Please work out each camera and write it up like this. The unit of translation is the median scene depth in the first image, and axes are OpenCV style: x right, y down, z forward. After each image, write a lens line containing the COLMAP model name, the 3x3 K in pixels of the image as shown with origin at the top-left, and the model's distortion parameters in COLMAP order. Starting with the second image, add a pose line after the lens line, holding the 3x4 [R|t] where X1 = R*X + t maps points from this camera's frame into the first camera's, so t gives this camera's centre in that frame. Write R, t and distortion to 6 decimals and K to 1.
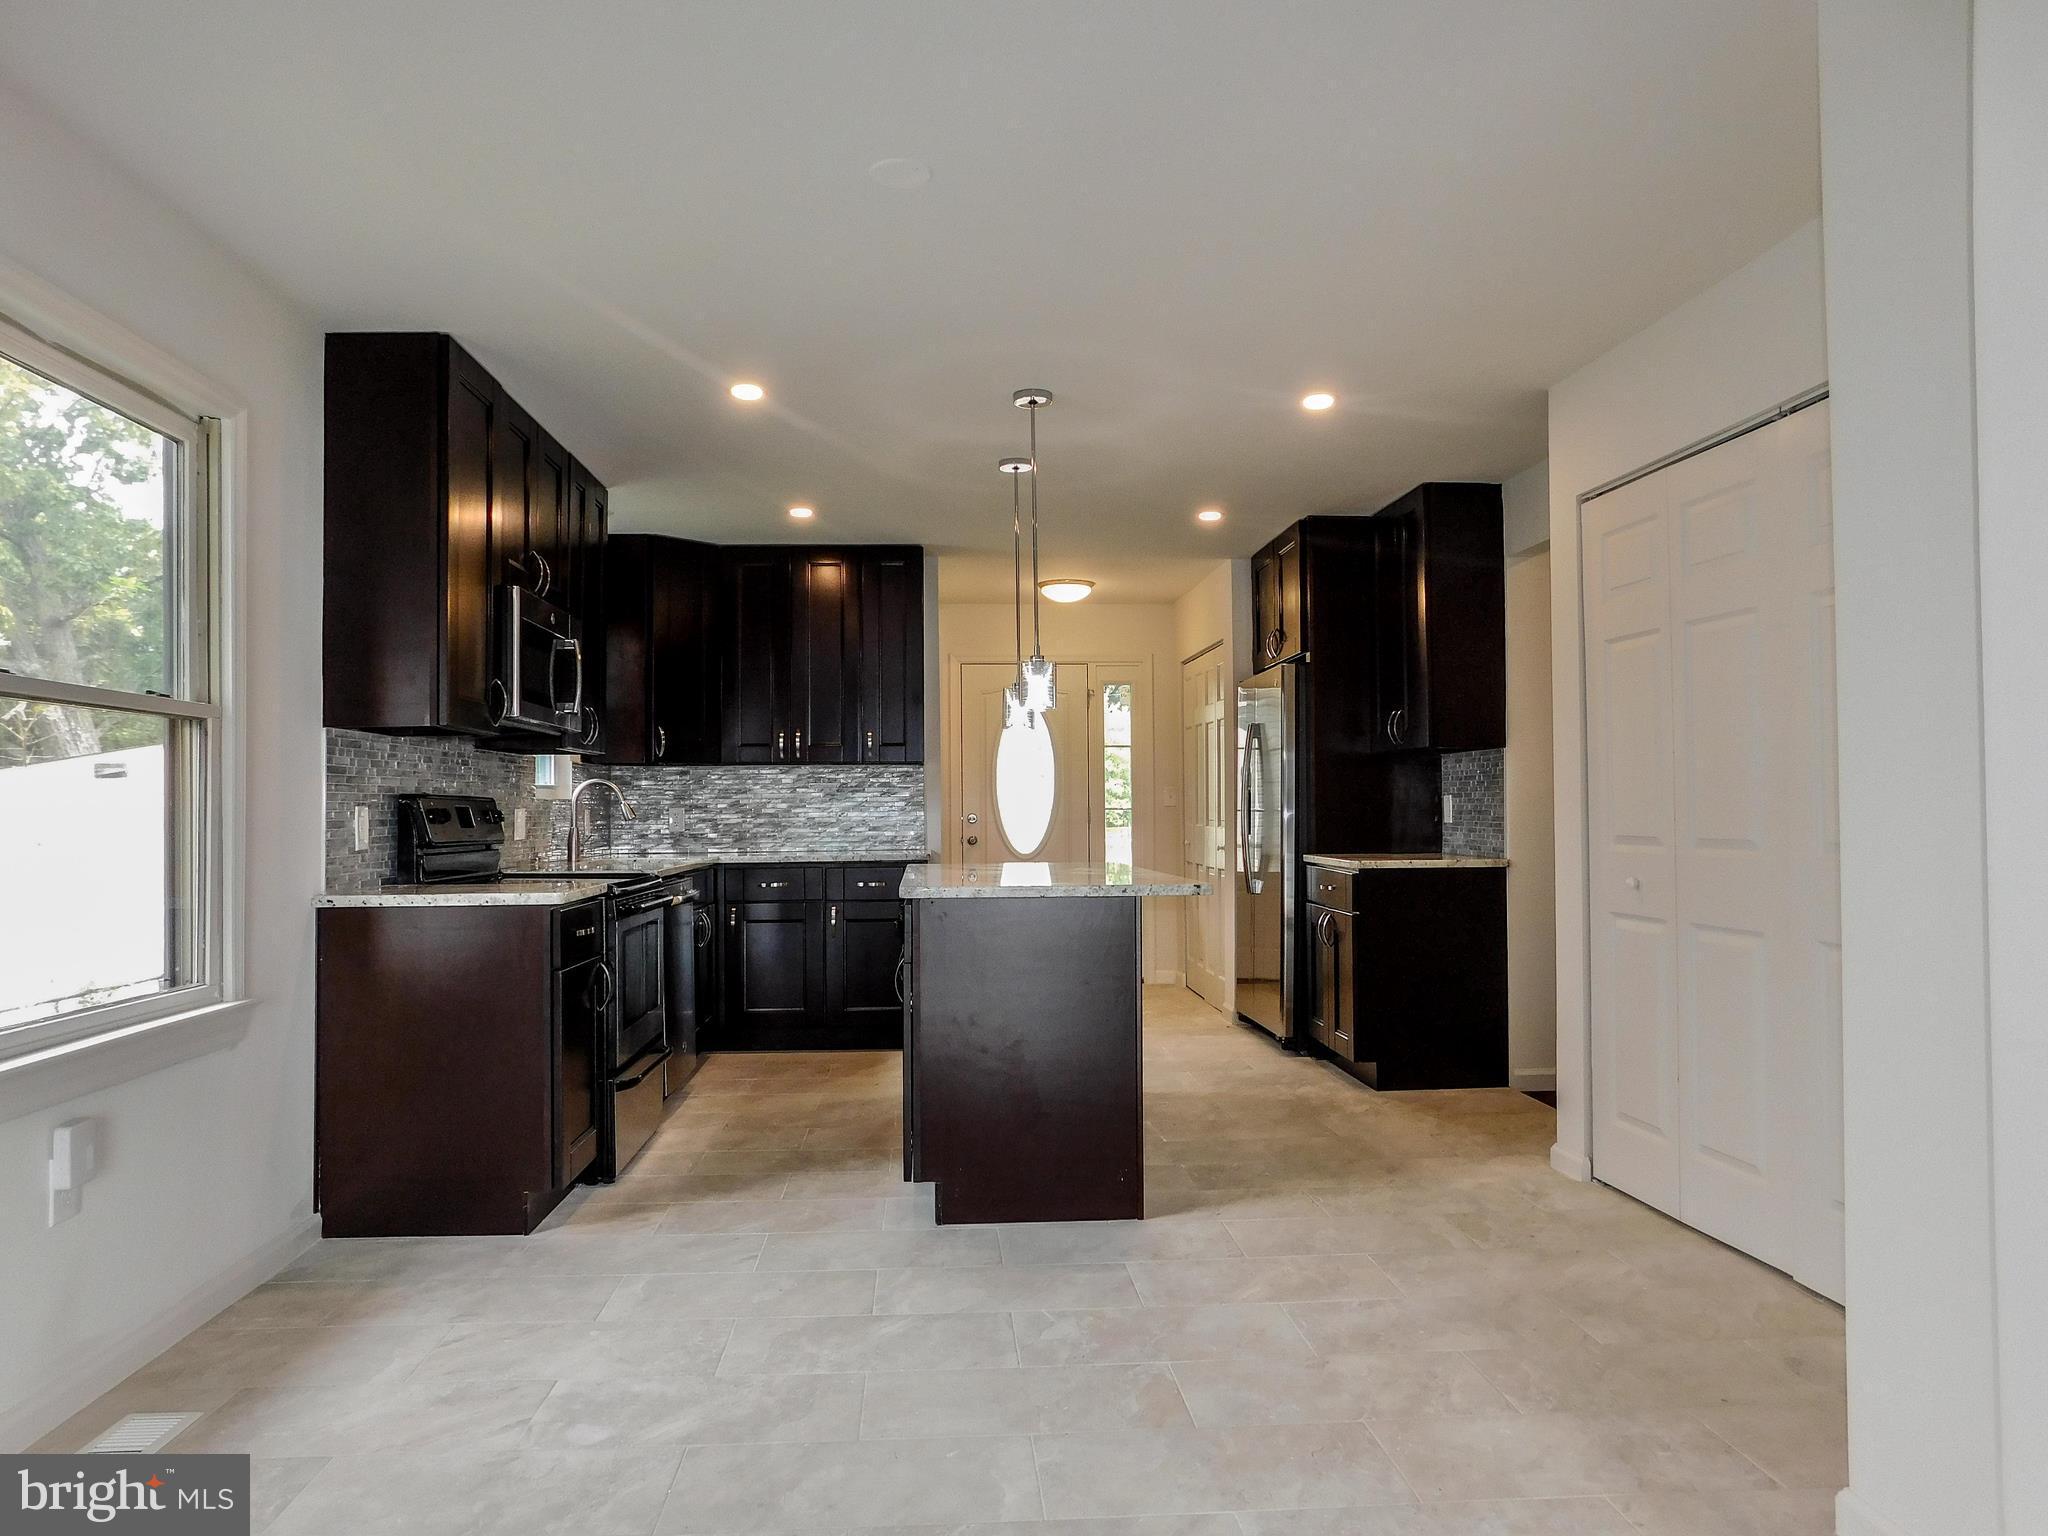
lens RADIAL K [[1349.6, 0, 1016.7], [0, 1349.6, 774.1], [0, 0, 1]] dist [-0.001865, 0.012080]
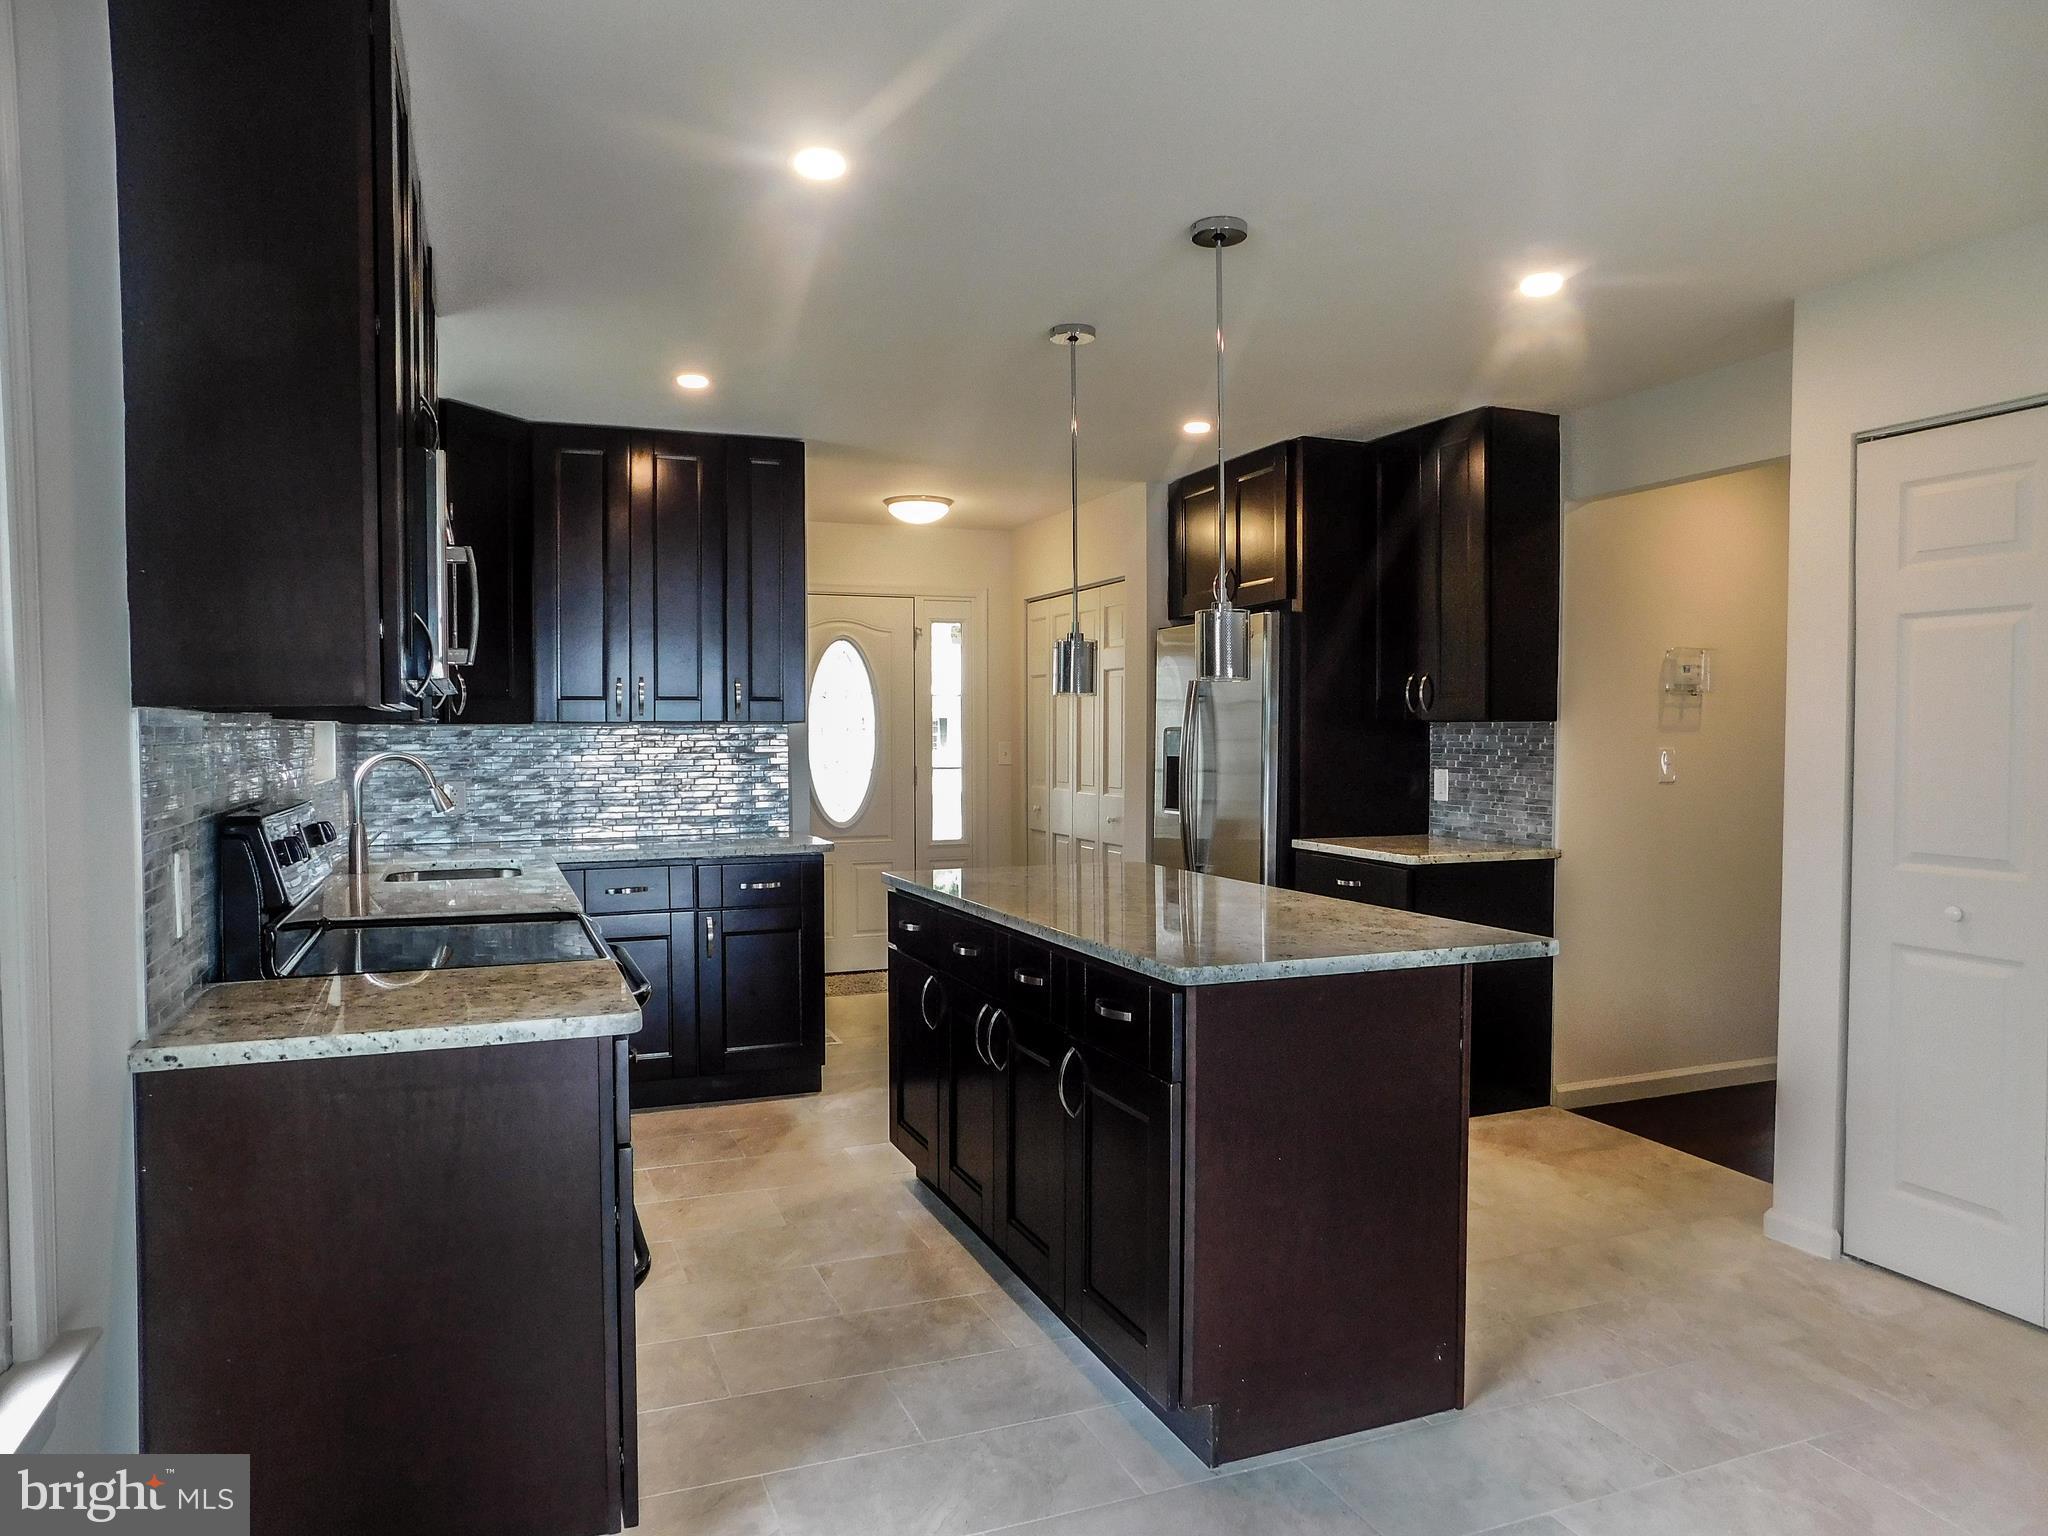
lens RADIAL K [[1349.6, 0, 1029.1], [0, 1349.6, 768.3], [0, 0, 1]] dist [-0.001865, 0.012080]
pose [[0.950892, -0.003612, 0.309503, -0.215901], [-0.012923, 0.998597, 0.051355, -0.027776], [-0.309254, -0.052833, 0.949511, 0.253075]]
